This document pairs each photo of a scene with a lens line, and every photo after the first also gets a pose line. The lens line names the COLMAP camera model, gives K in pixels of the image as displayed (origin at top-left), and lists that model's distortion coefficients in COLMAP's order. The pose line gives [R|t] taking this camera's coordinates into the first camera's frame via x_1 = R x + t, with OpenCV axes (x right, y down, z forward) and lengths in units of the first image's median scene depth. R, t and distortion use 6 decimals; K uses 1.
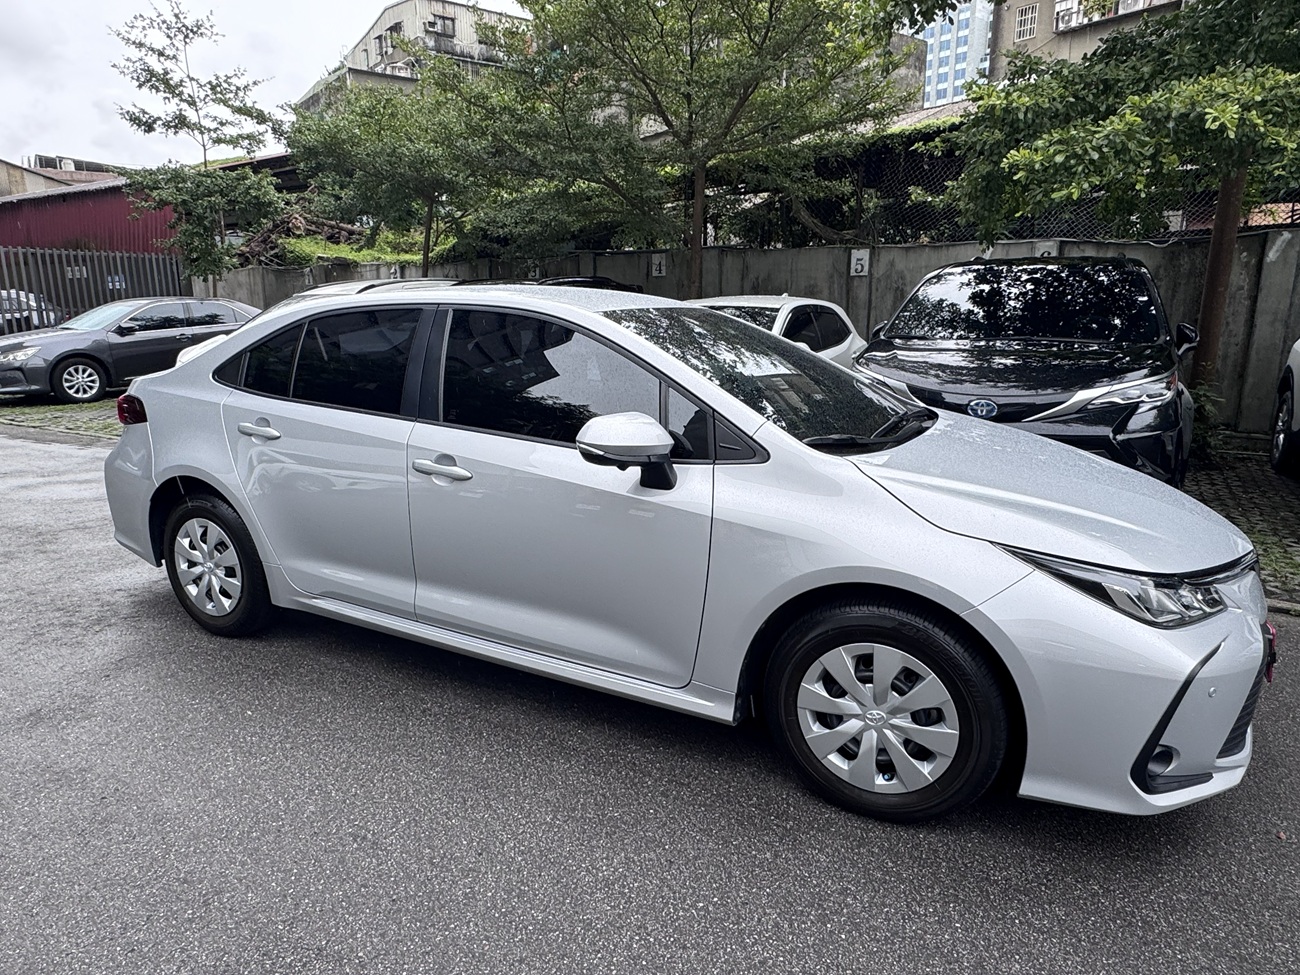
lens RADIAL K [[801.9, 0, 650.0], [0, 801.9, 487.5], [0, 0, 1]] dist [-0.012870, -0.001903]
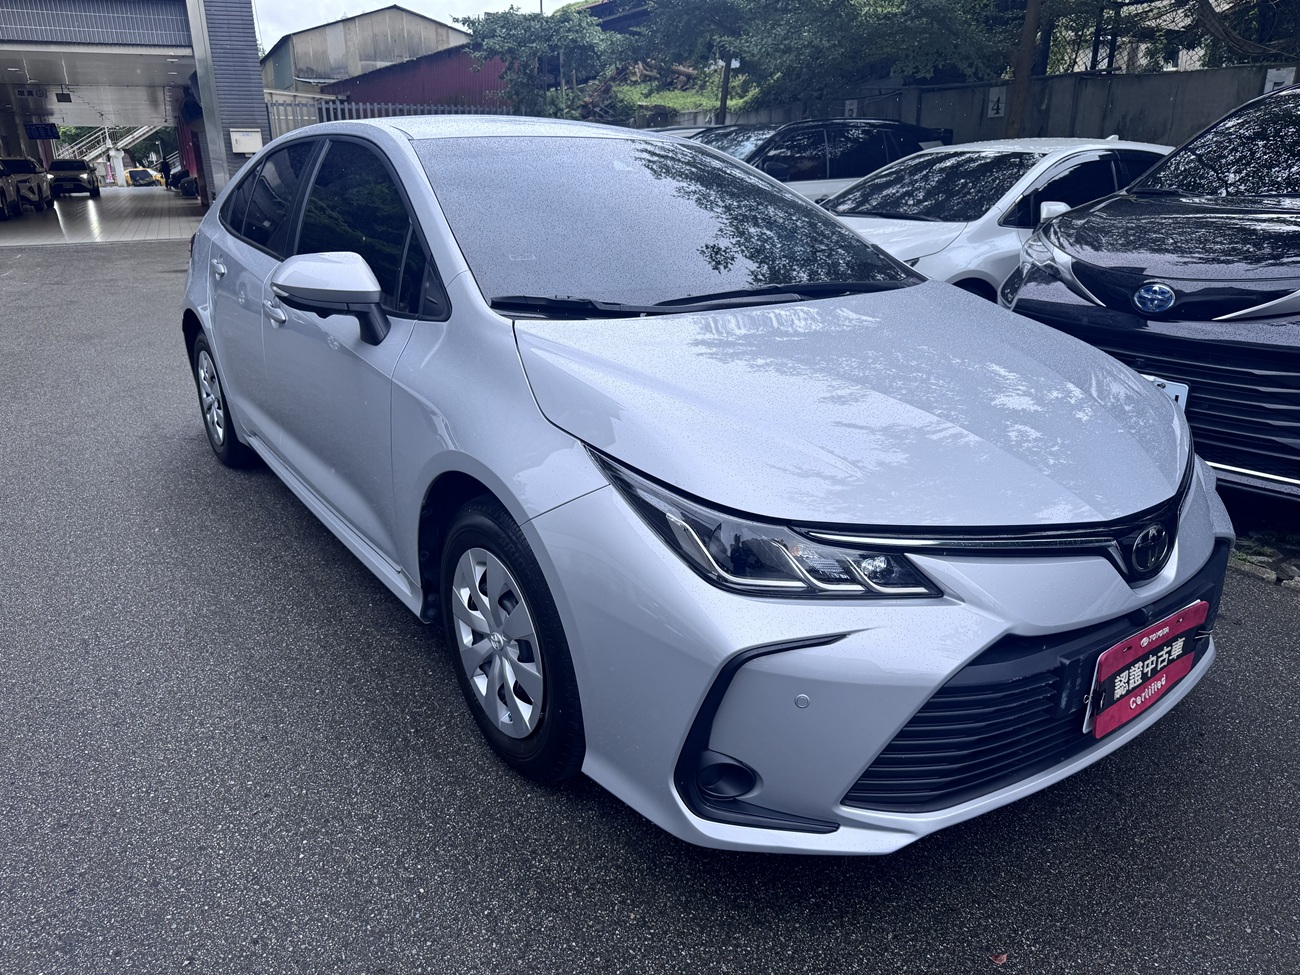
lens RADIAL K [[926.1, 0, 648.0], [0, 926.1, 470.9], [0, 0, 1]] dist [-0.003744, -0.003149]
pose [[0.892458, 0.139145, -0.429135, 0.400521], [-0.097505, 0.988256, 0.117660, -0.004752], [0.440467, -0.063164, 0.895544, 0.117184]]
